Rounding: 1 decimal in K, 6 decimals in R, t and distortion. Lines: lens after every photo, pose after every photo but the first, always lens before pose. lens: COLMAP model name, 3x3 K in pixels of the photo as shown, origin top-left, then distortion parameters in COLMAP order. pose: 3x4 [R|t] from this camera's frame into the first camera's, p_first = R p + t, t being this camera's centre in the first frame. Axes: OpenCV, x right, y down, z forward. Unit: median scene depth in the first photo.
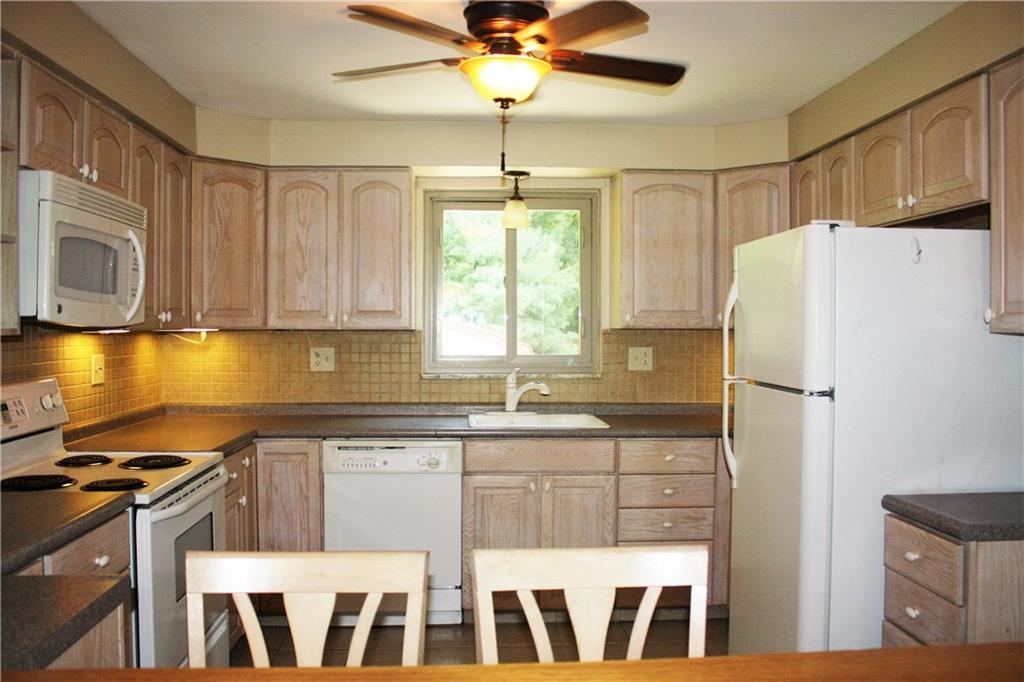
lens RADIAL K [[853.1, 0, 516.5], [0, 853.1, 337.6], [0, 0, 1]] dist [-0.164544, 0.142068]
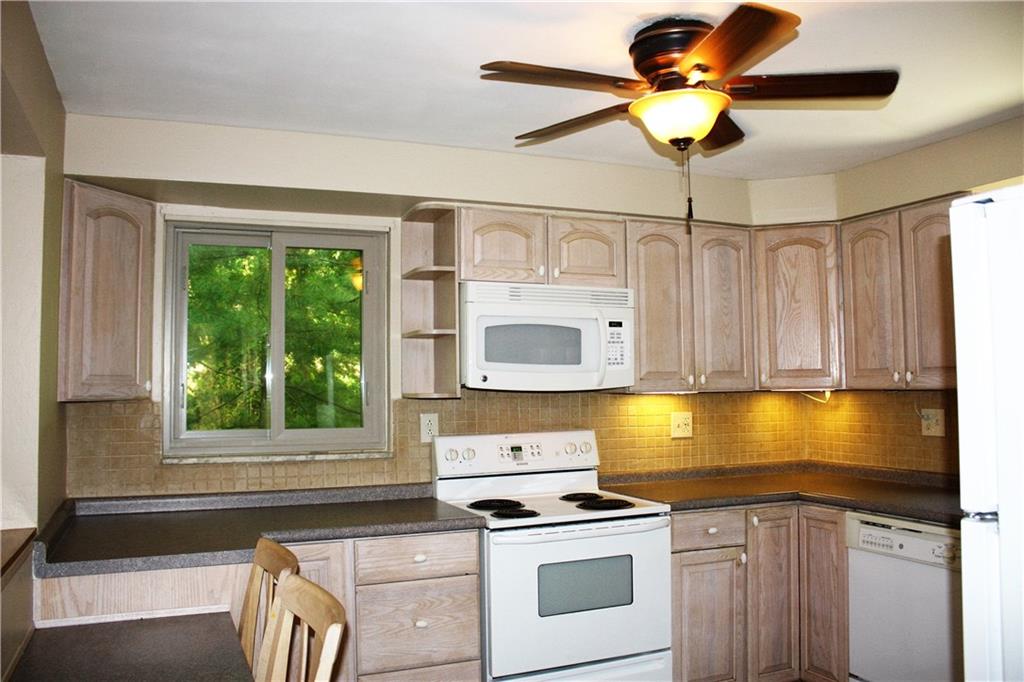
lens RADIAL K [[853.1, 0, 516.5], [0, 853.1, 337.6], [0, 0, 1]] dist [-0.164544, 0.142068]
pose [[0.323465, -0.057748, -0.944476, 0.505293], [-0.002371, 0.998083, -0.061838, -0.009413], [0.946237, 0.022241, 0.322708, 0.355630]]
